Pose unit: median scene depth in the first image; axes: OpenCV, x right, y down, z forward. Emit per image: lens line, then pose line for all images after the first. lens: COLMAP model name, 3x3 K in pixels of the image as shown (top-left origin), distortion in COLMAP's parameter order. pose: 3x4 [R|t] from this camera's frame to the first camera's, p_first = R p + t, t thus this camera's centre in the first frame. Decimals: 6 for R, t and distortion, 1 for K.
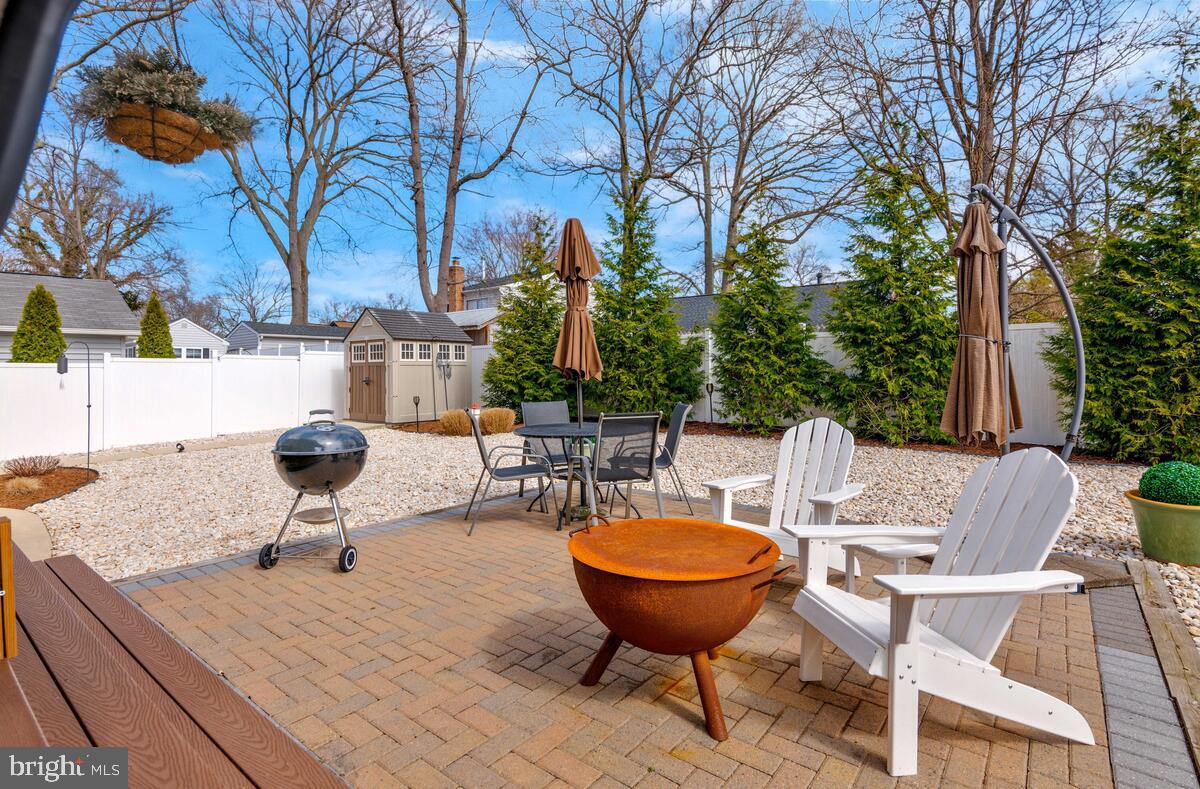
lens RADIAL K [[581.8, 0, 608.6], [0, 581.8, 371.8], [0, 0, 1]] dist [-0.001579, 0.000520]
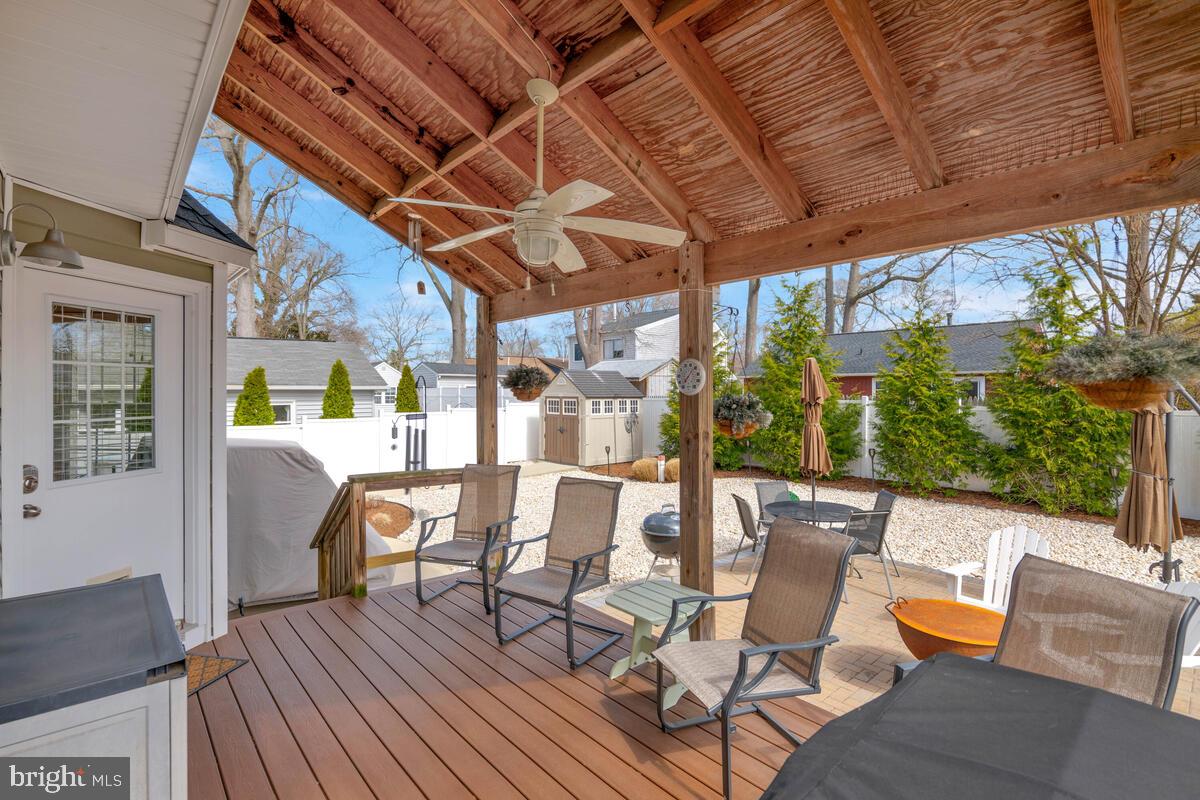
lens RADIAL K [[577.5, 0, 600.4], [0, 577.5, 398.8], [0, 0, 1]] dist [-0.001678, 0.002793]
pose [[0.986133, 0.011553, -0.165554, -0.188199], [-0.007101, 0.999598, 0.027457, -0.117151], [0.165804, -0.025901, 0.985818, -0.252974]]
